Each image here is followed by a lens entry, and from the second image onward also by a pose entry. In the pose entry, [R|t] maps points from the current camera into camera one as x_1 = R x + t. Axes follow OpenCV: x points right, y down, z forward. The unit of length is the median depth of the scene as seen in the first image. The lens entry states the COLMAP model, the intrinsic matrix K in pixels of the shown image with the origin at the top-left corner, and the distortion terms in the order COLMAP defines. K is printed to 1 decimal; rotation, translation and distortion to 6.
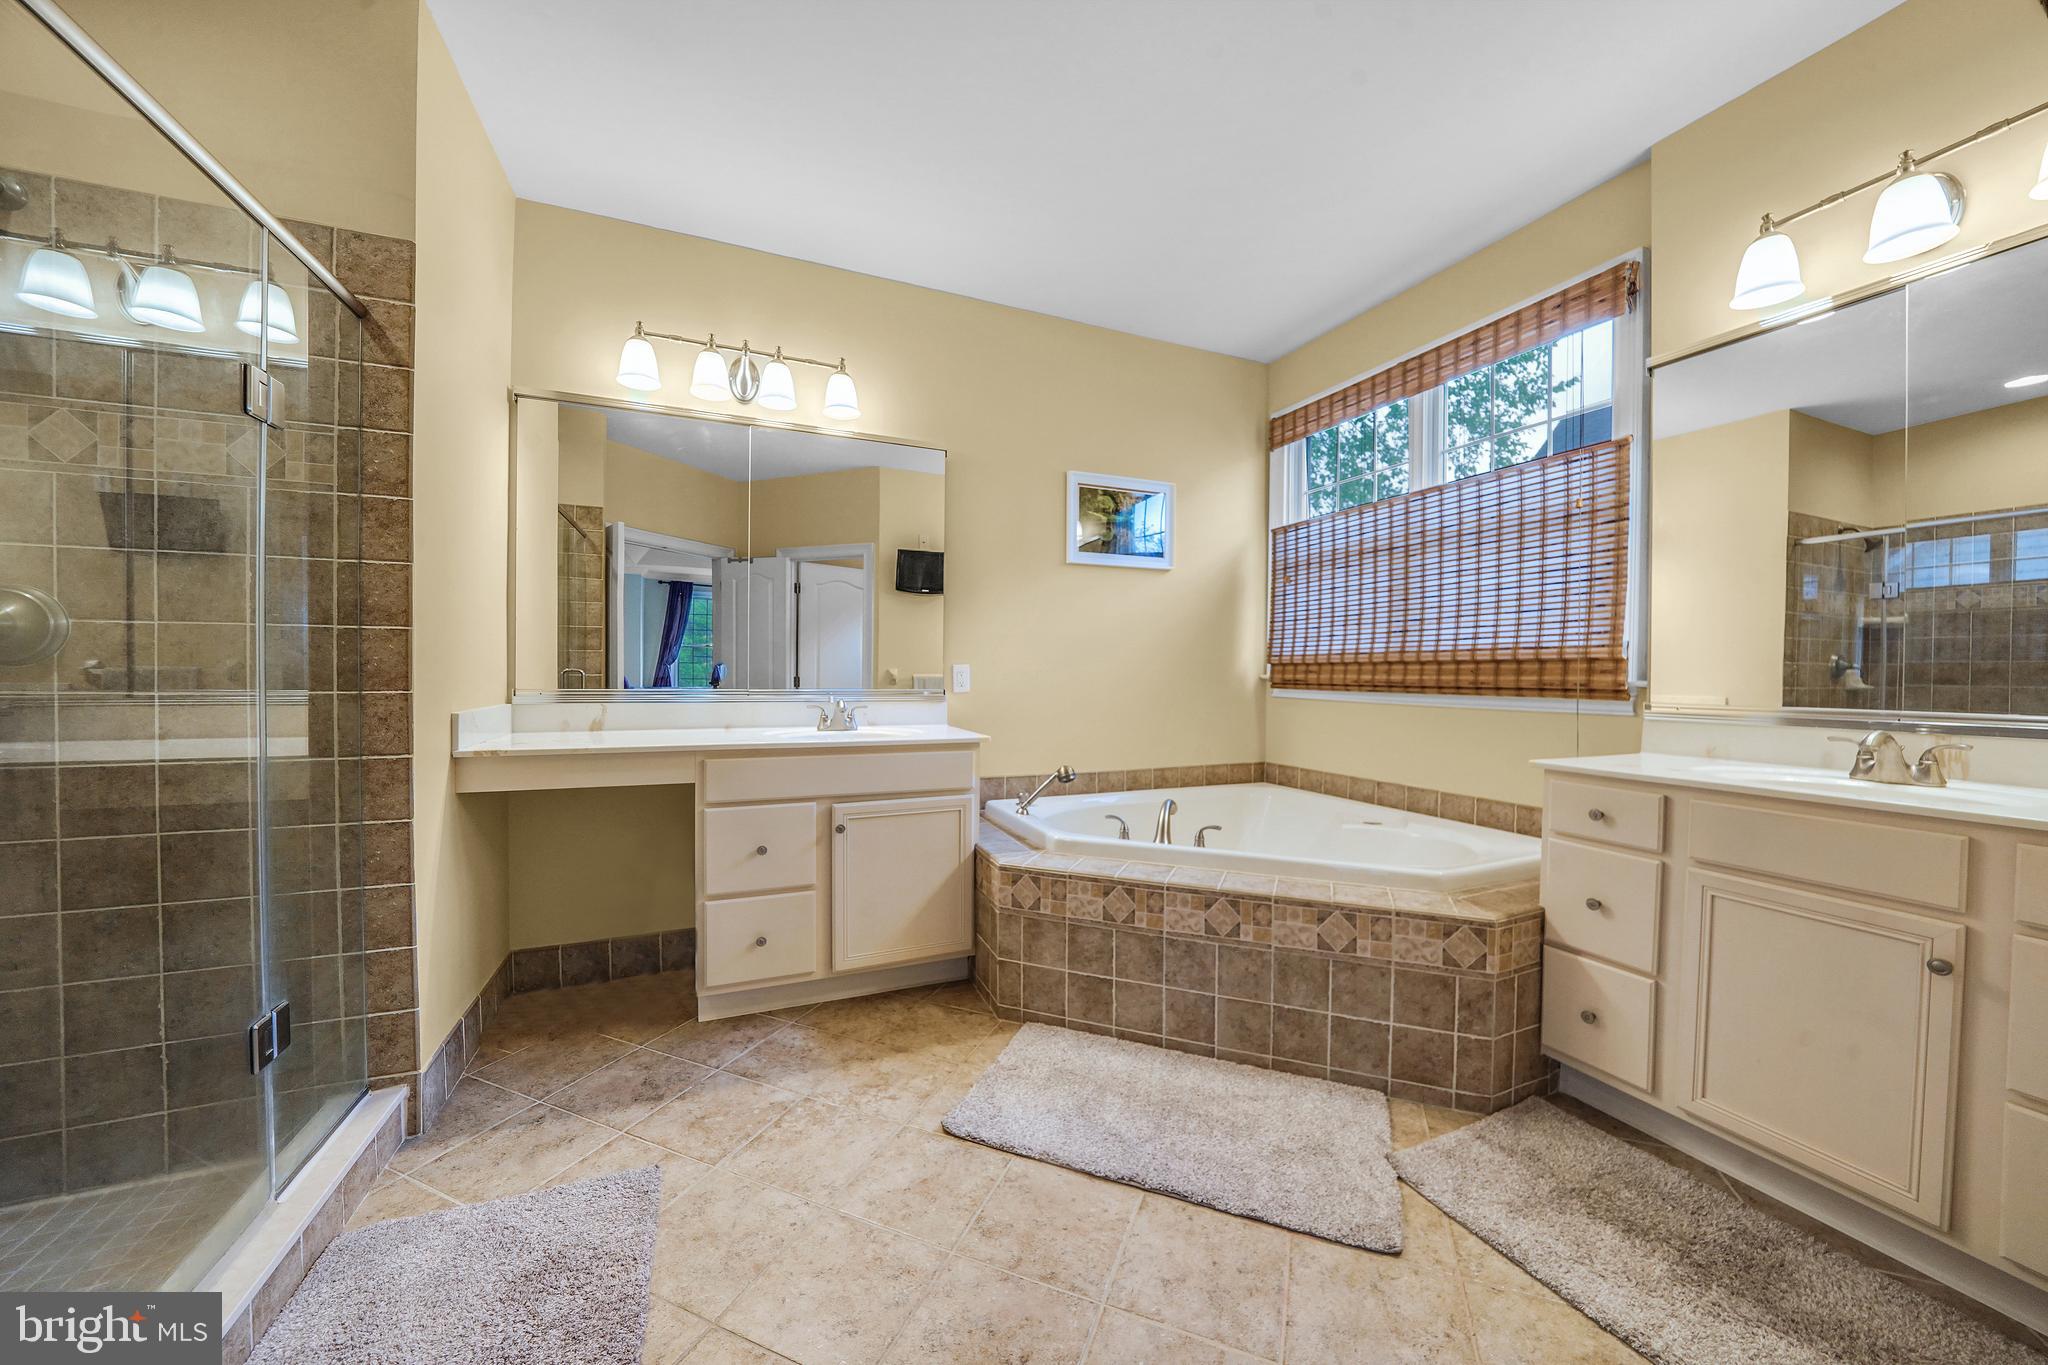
lens RADIAL K [[719.1, 0, 1035.5], [0, 719.1, 681.4], [0, 0, 1]] dist [-0.028770, 0.004273]
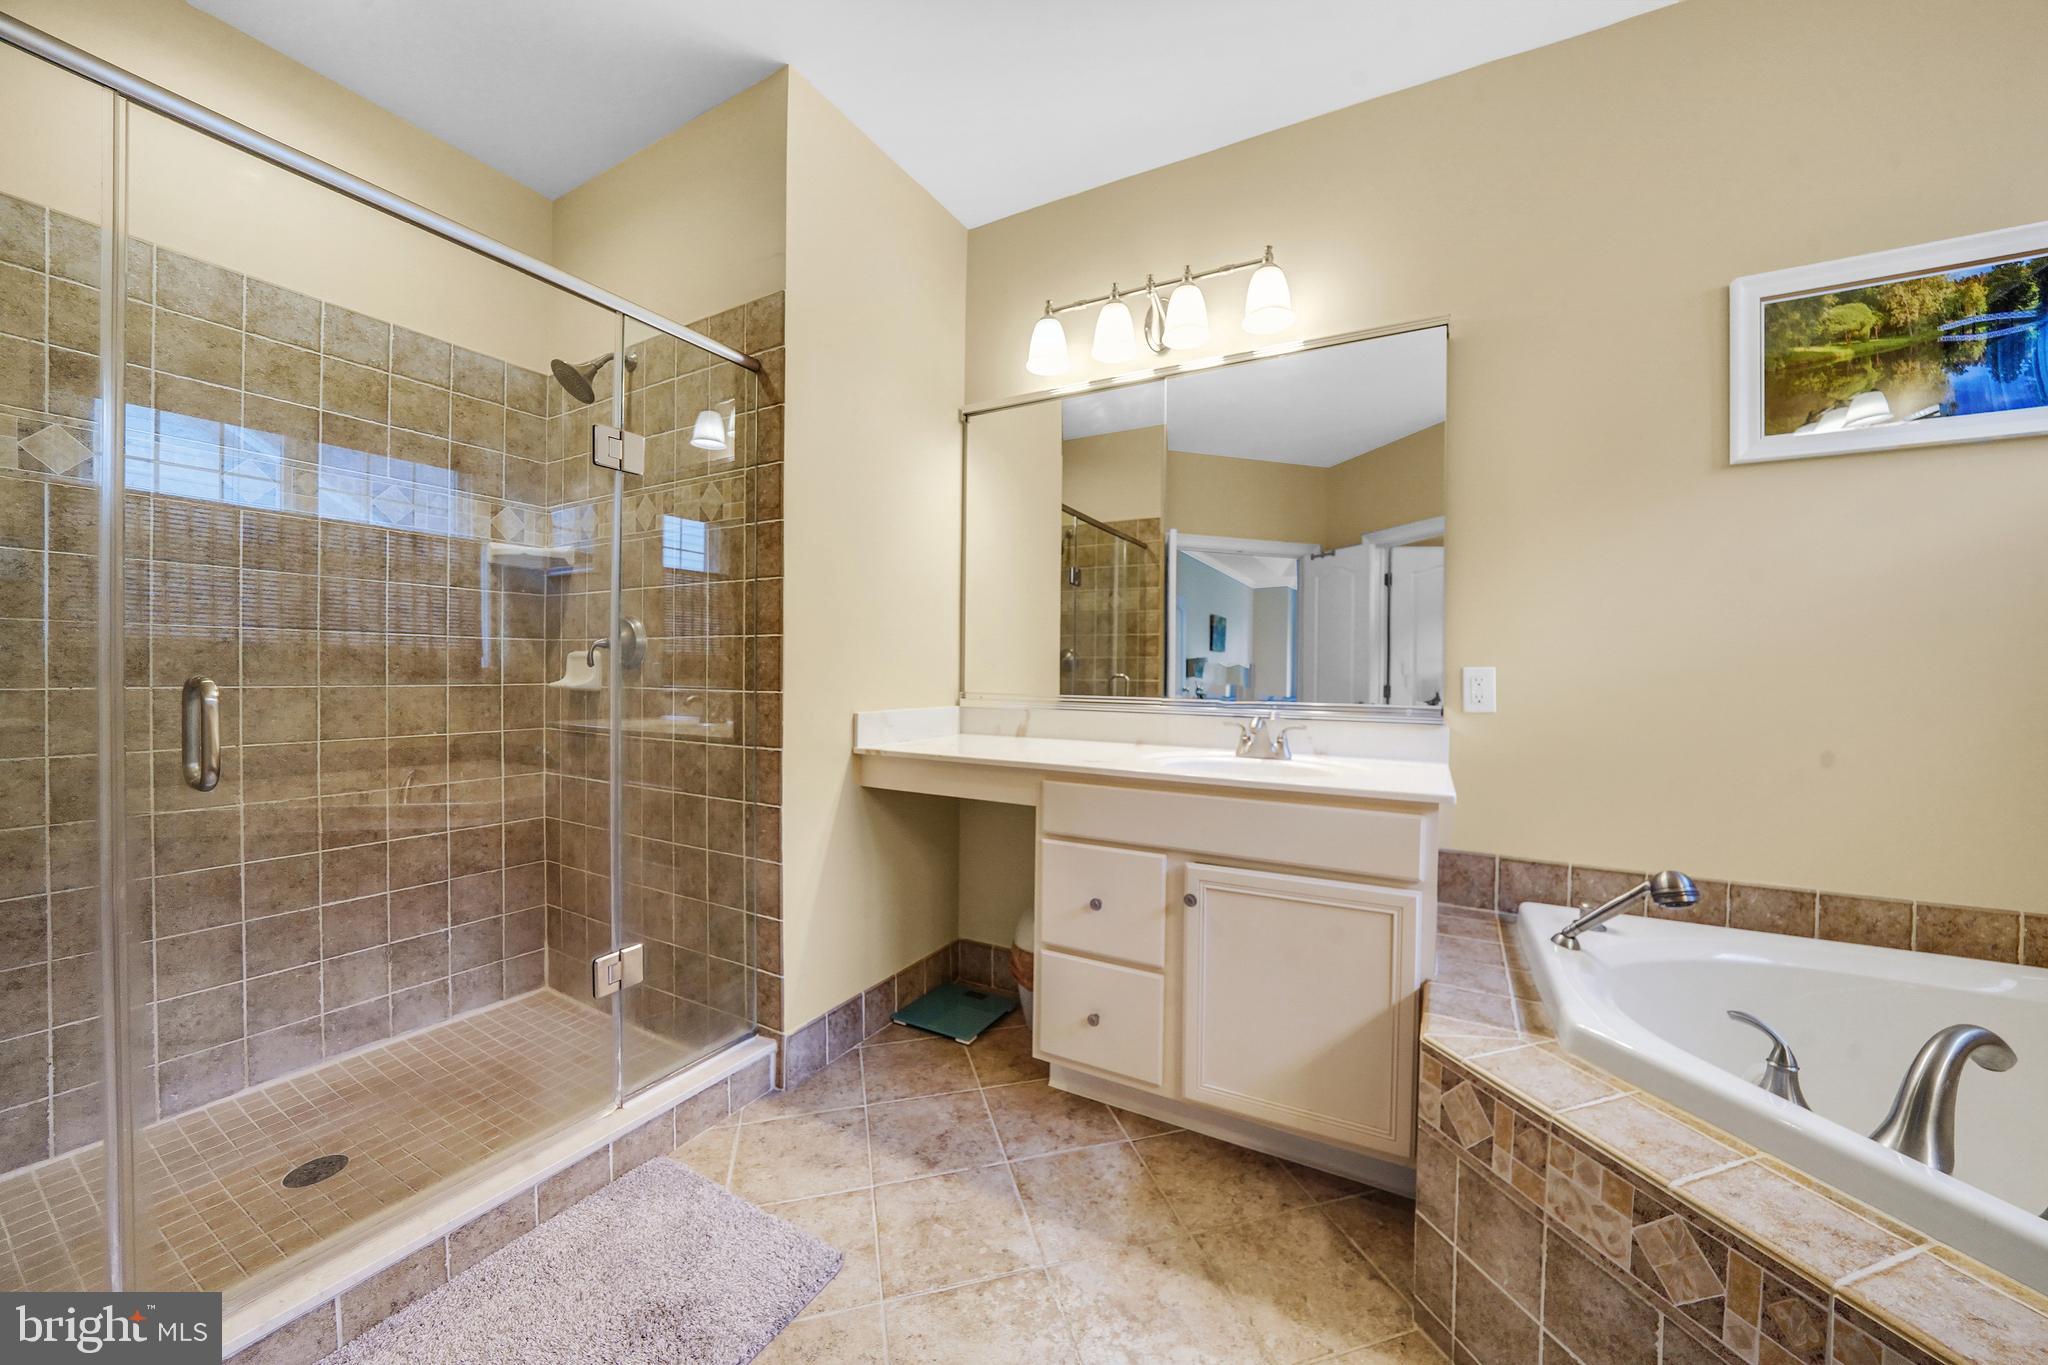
lens RADIAL K [[719.1, 0, 1035.5], [0, 719.1, 681.4], [0, 0, 1]] dist [-0.028770, 0.004273]
pose [[0.615783, 0.007601, -0.787879, 0.194431], [-0.016745, 0.999854, -0.003440, -0.003841], [0.787738, 0.015311, 0.615821, 0.465960]]
